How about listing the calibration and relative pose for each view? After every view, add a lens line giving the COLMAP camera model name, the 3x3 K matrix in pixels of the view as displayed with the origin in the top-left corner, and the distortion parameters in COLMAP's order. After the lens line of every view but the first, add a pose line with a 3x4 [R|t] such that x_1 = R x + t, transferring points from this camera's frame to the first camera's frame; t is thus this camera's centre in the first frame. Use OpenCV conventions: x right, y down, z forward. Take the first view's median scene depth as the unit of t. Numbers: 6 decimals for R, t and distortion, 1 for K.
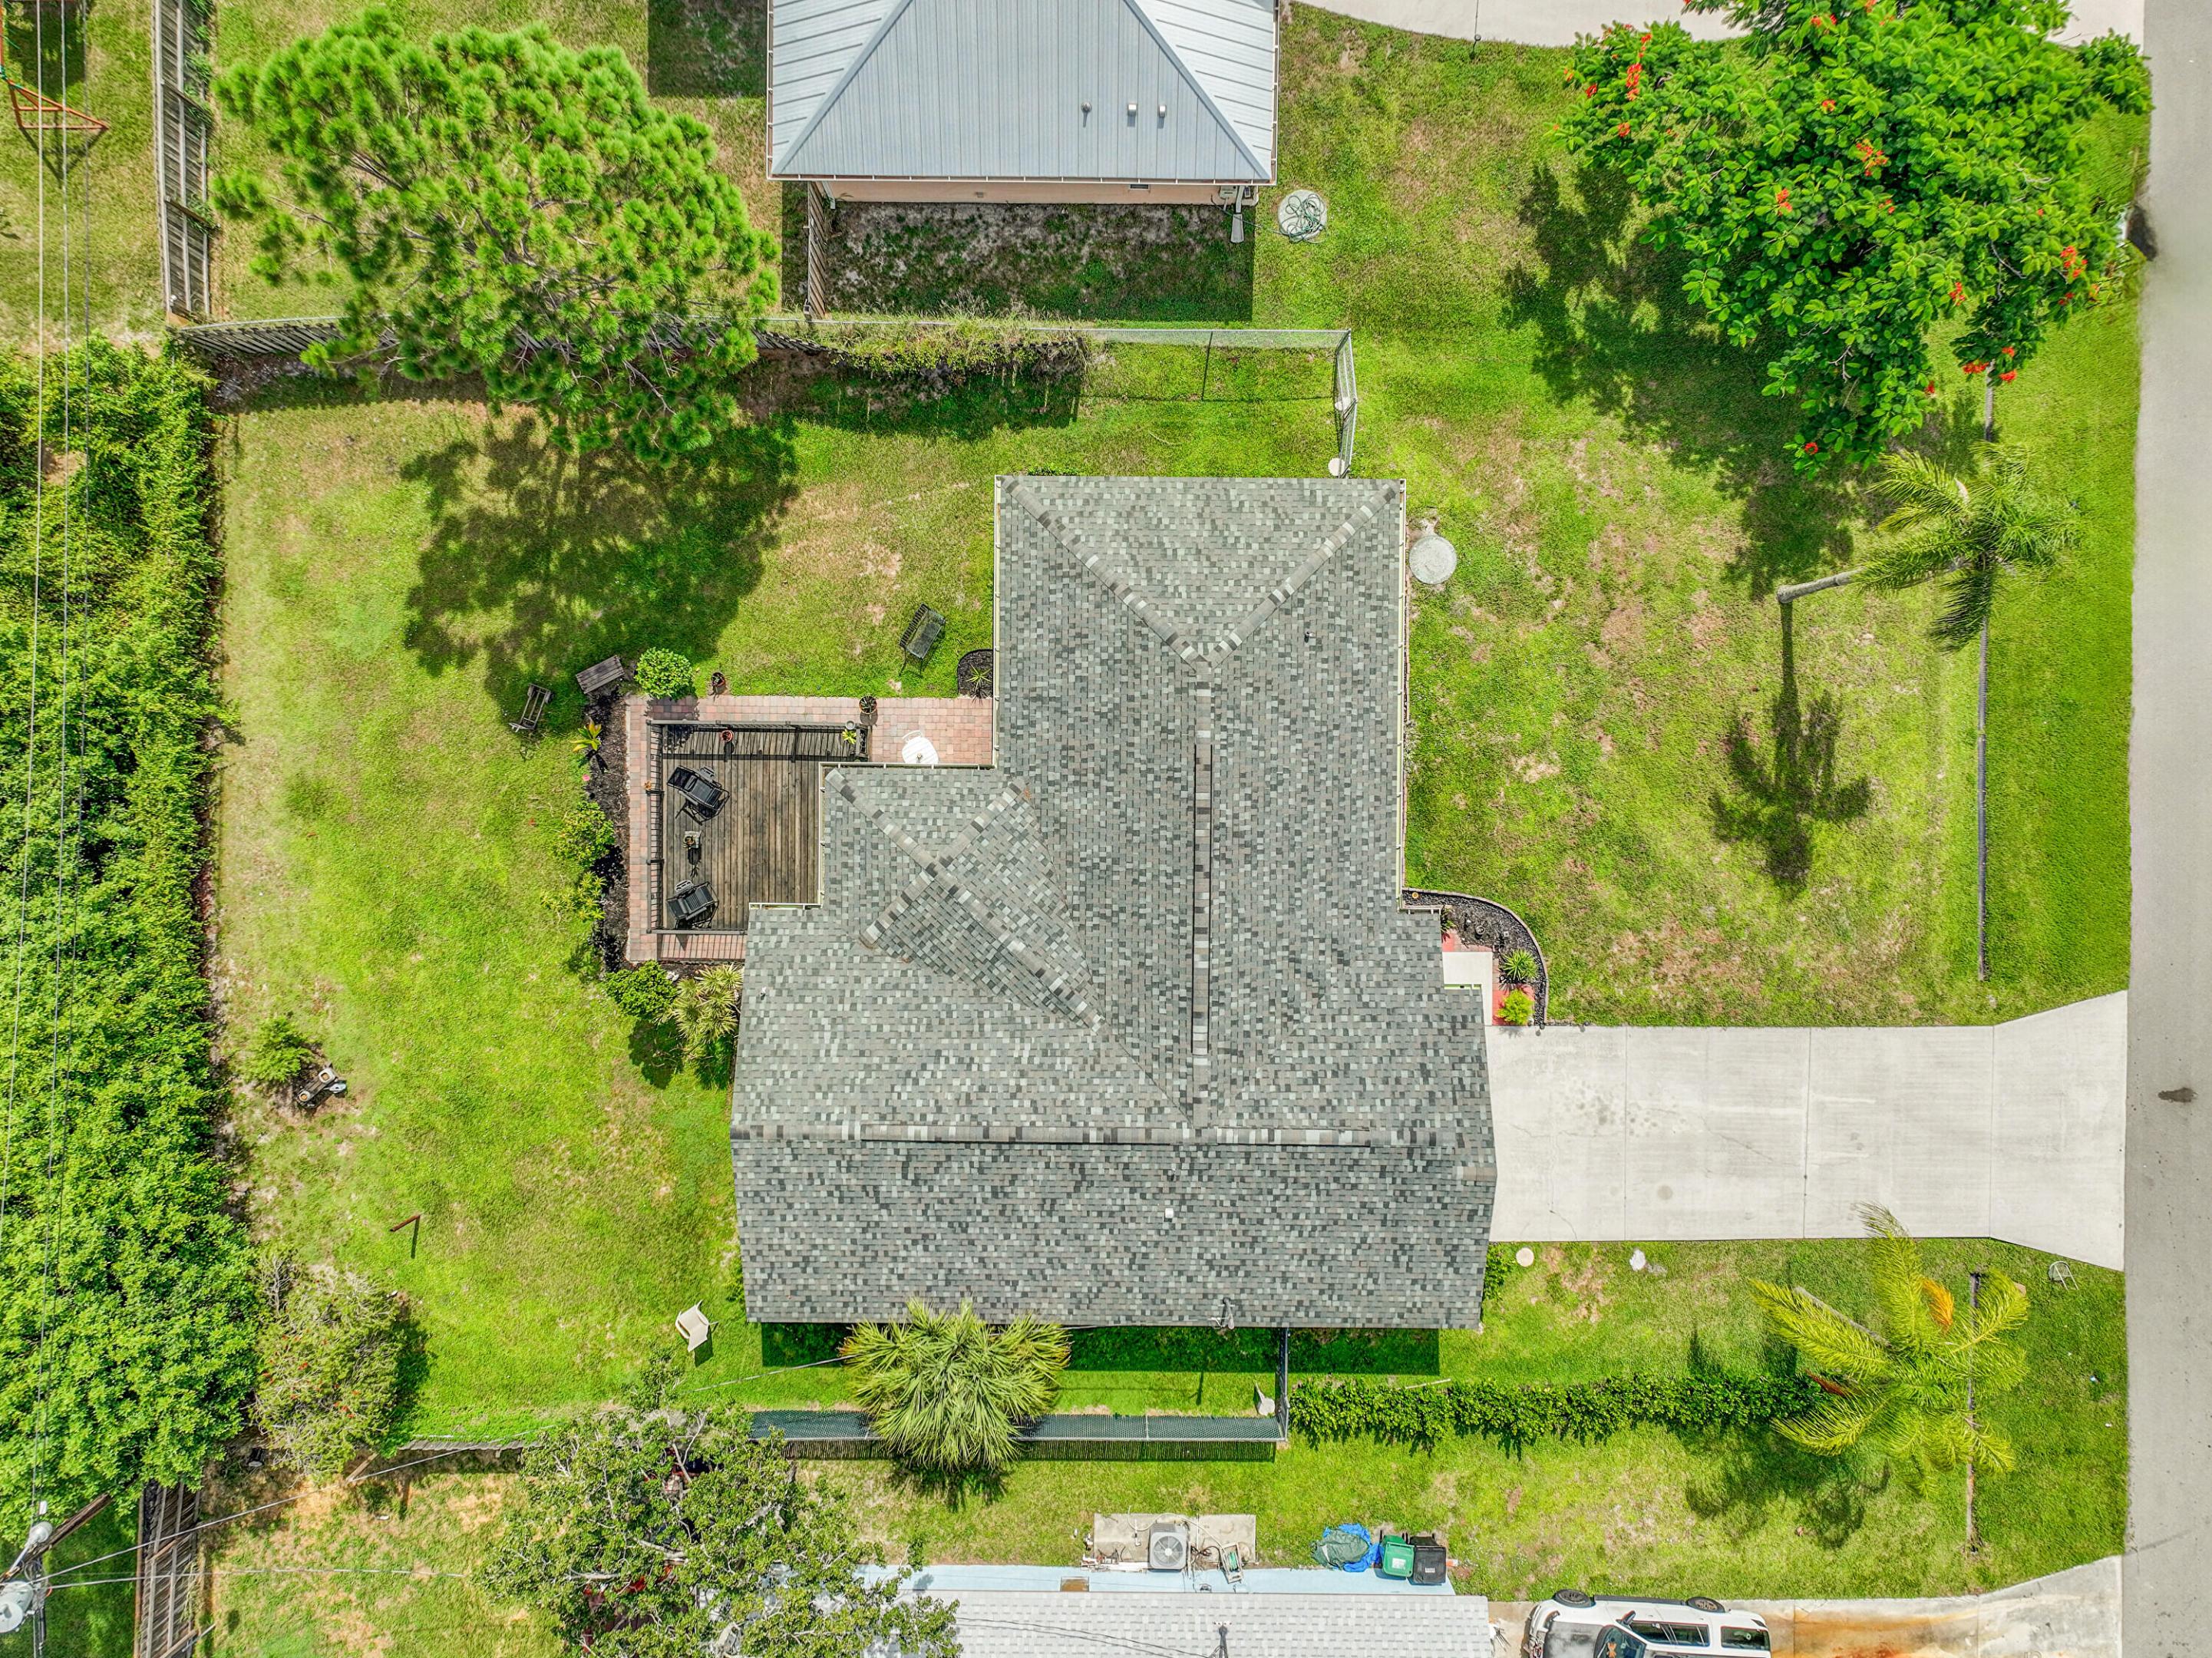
lens RADIAL K [[1552.8, 0, 1106.0], [0, 1552.8, 829.0], [0, 0, 1]] dist [0.005982, 0.010692]
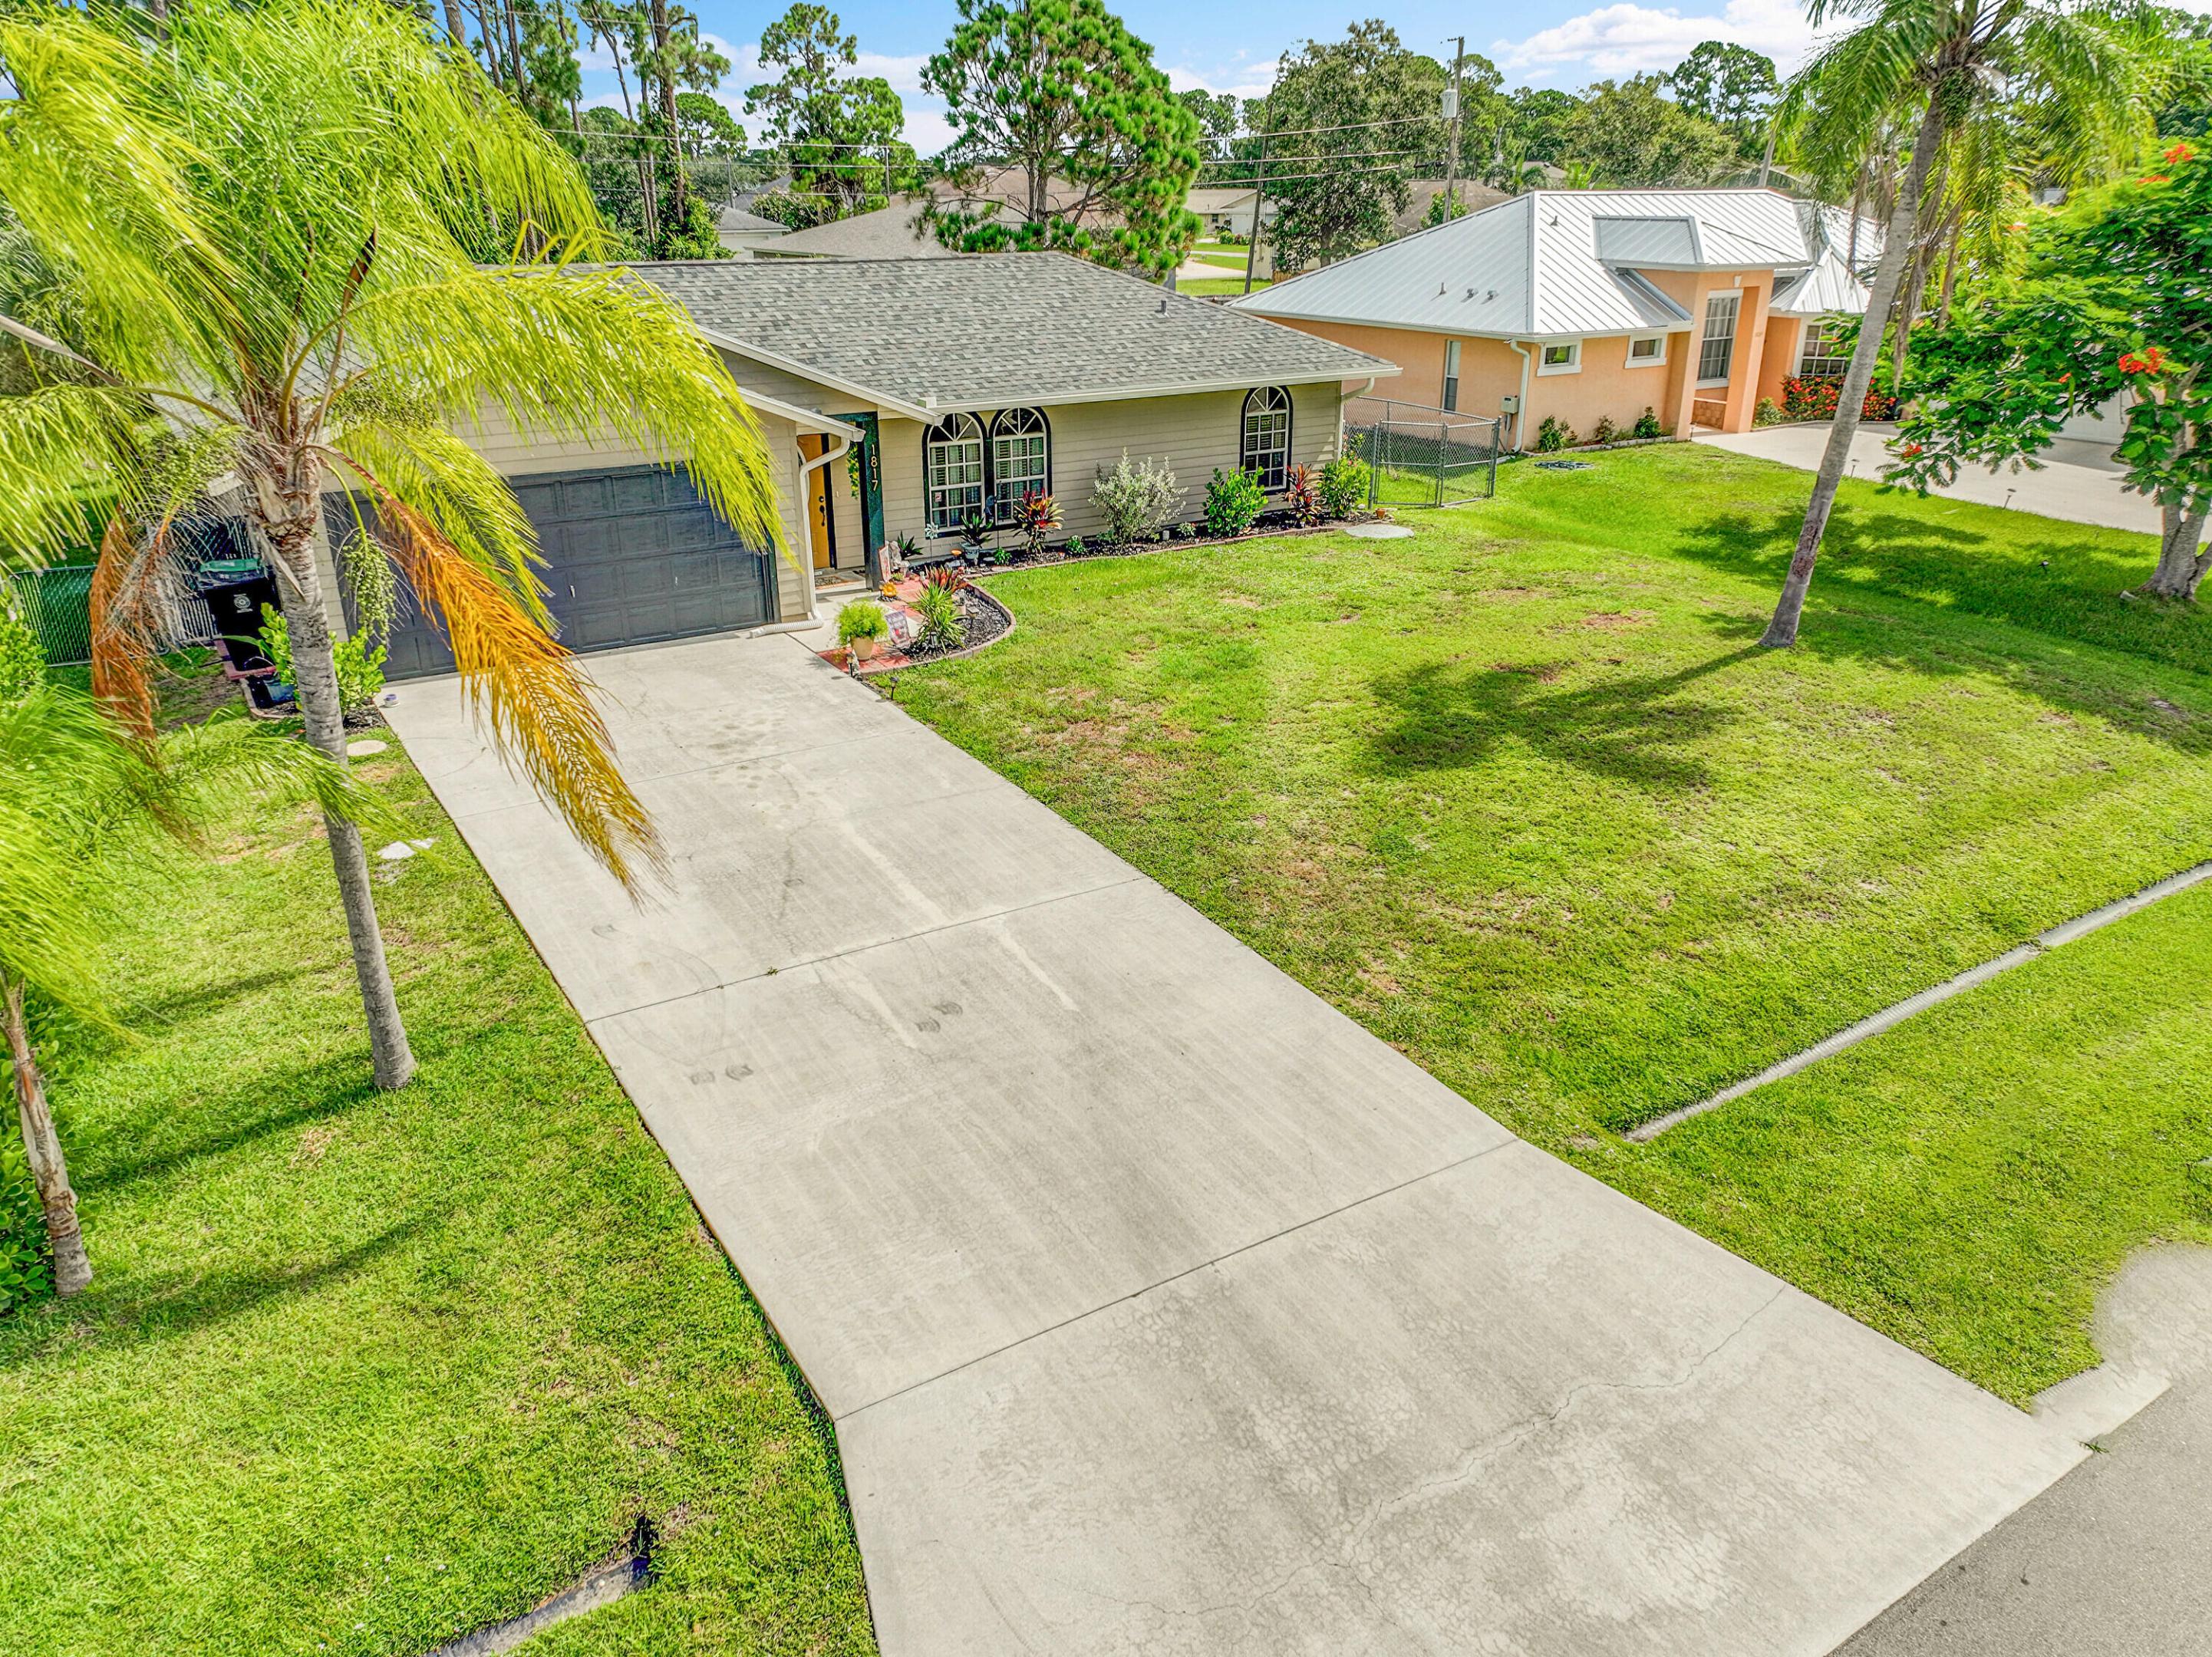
lens RADIAL K [[1552.6, 0, 1106.0], [0, 1552.6, 828.5], [0, 0, 1]] dist [0.005982, 0.010692]
pose [[0.548417, 0.314804, -0.774686, 0.803880], [-0.836140, 0.194905, -0.512719, 0.359111], [-0.010416, 0.928930, 0.370109, 0.926696]]
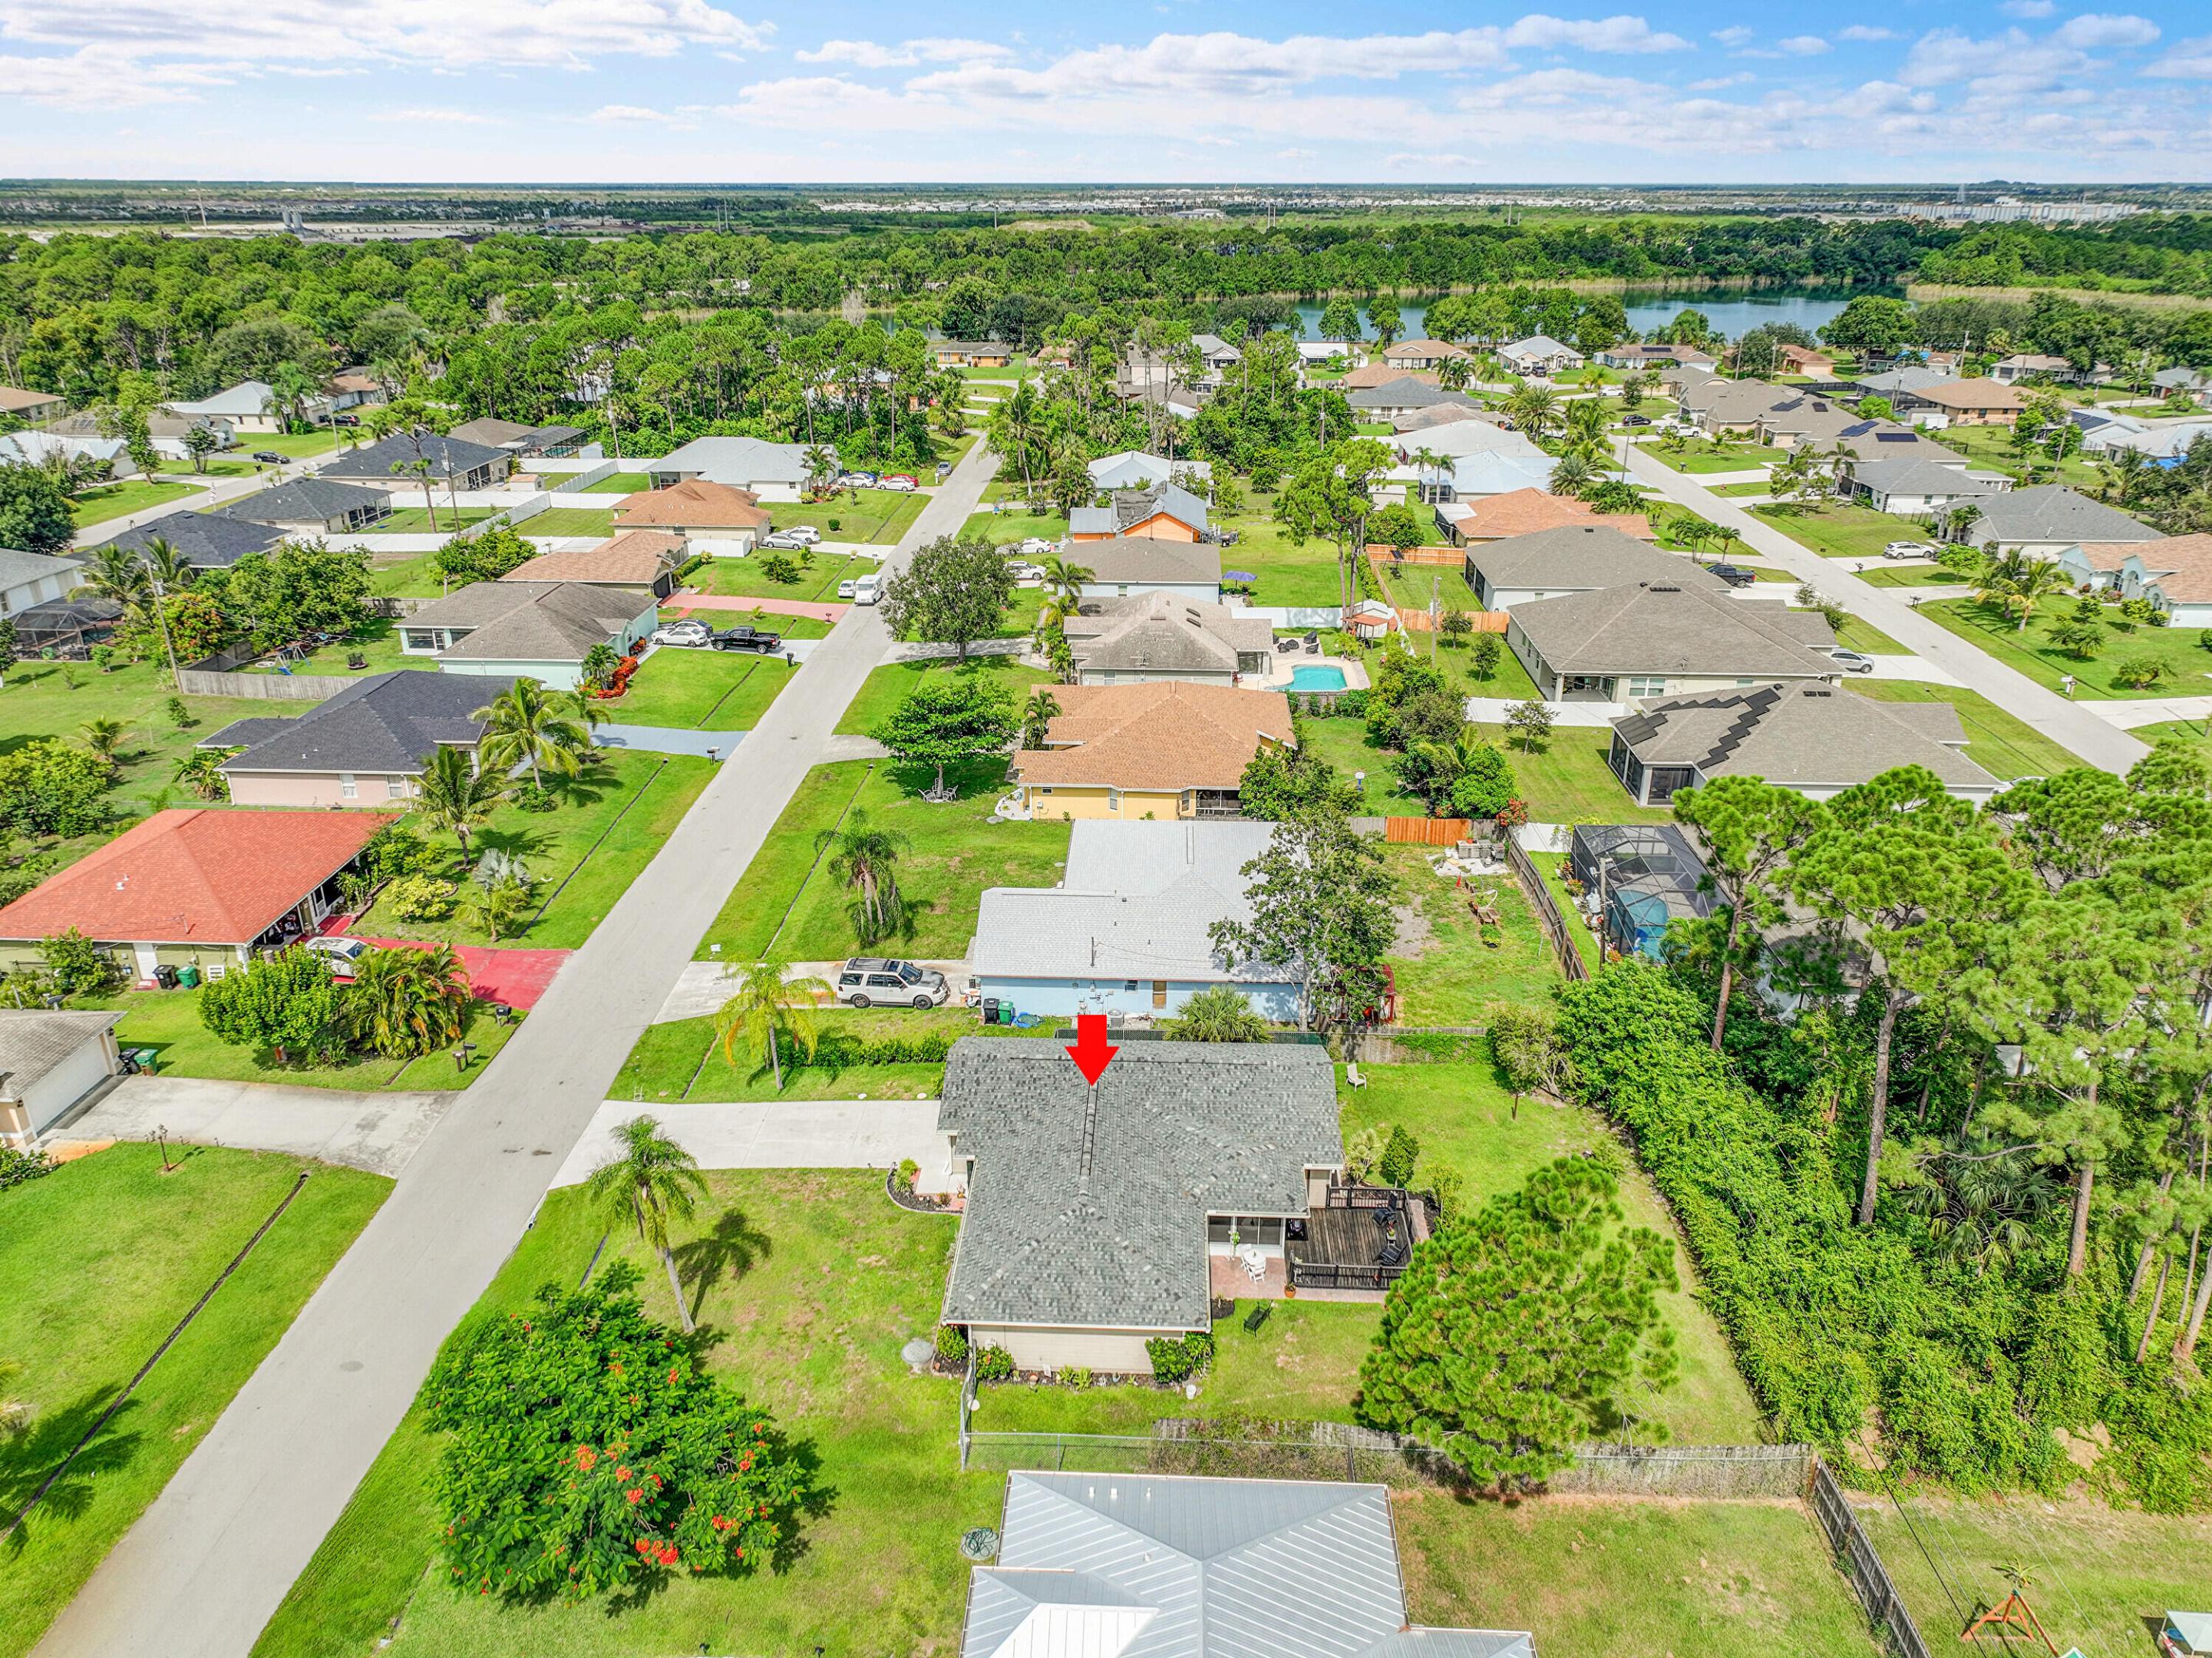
lens RADIAL K [[1552.8, 0, 1106.0], [0, 1552.8, 829.0], [0, 0, 1]] dist [0.005982, 0.010692]
pose [[-0.999408, -0.017253, 0.029778, -0.006180], [0.034203, -0.401859, 0.915063, -1.429681], [-0.003821, 0.915539, 0.402211, -0.063794]]
